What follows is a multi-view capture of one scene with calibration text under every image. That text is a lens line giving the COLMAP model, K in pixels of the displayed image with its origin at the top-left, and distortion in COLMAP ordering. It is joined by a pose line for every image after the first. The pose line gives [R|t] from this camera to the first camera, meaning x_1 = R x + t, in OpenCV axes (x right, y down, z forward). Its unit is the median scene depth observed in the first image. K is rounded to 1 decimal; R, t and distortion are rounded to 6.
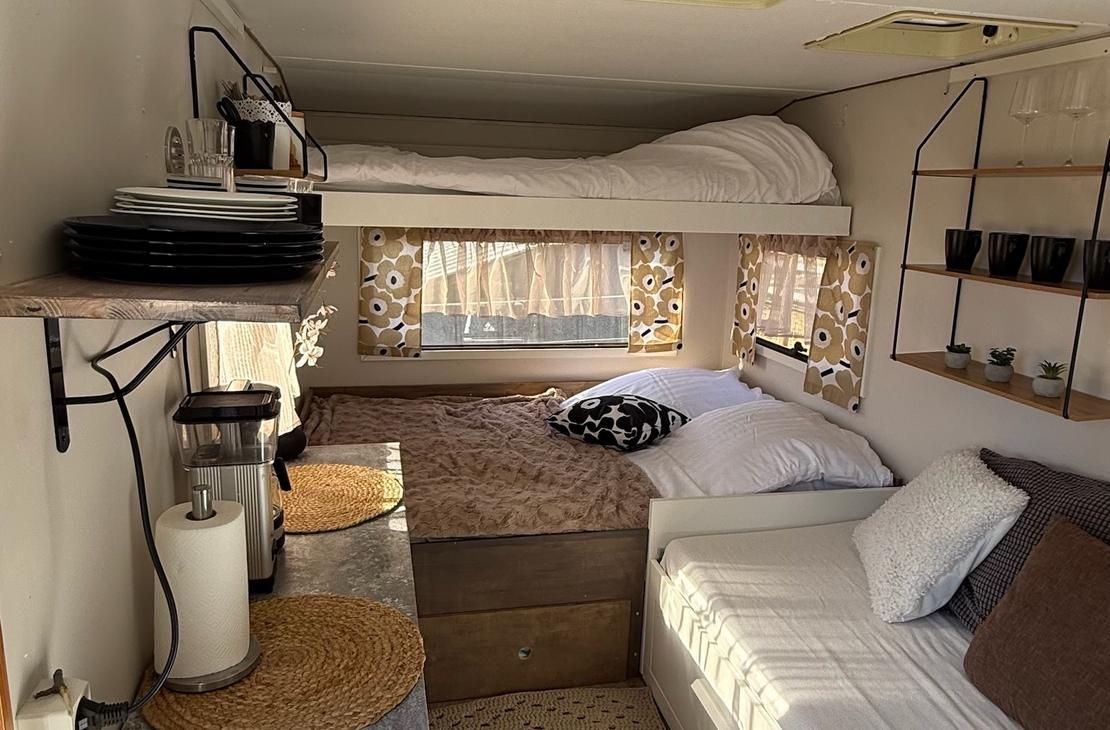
lens RADIAL K [[782.8, 0, 559.0], [0, 782.8, 358.6], [0, 0, 1]] dist [-0.003757, 0.001723]
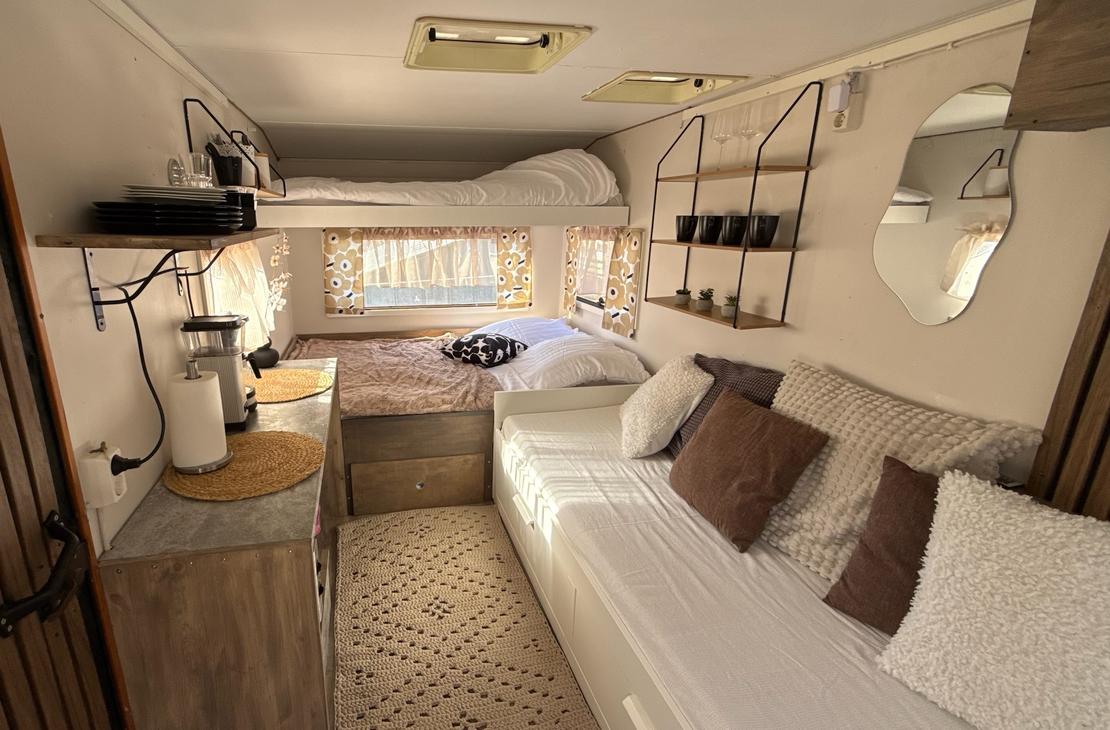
lens RADIAL K [[515.7, 0, 461.2], [0, 515.7, 363.6], [0, 0, 1]] dist [0.001345, -0.001768]
pose [[0.998854, -0.020042, -0.043456, 0.089623], [0.022986, 0.997397, 0.068338, 0.043984], [0.041973, -0.069258, 0.996715, -0.062371]]
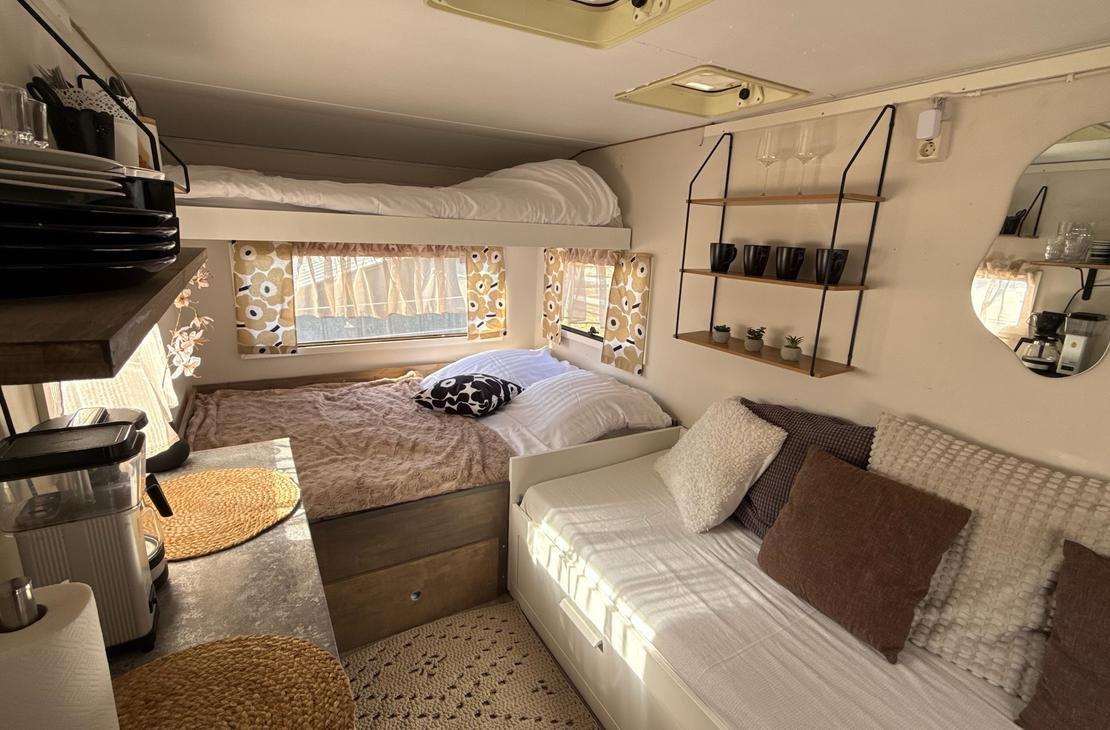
lens RADIAL K [[515.7, 0, 555.5], [0, 515.7, 364.4], [0, 0, 1]] dist [0.001345, -0.001768]
pose [[0.953547, -0.066841, 0.293735, -0.045539], [0.051222, 0.996850, 0.060559, -0.017466], [-0.296857, -0.042700, 0.953967, 0.173995]]
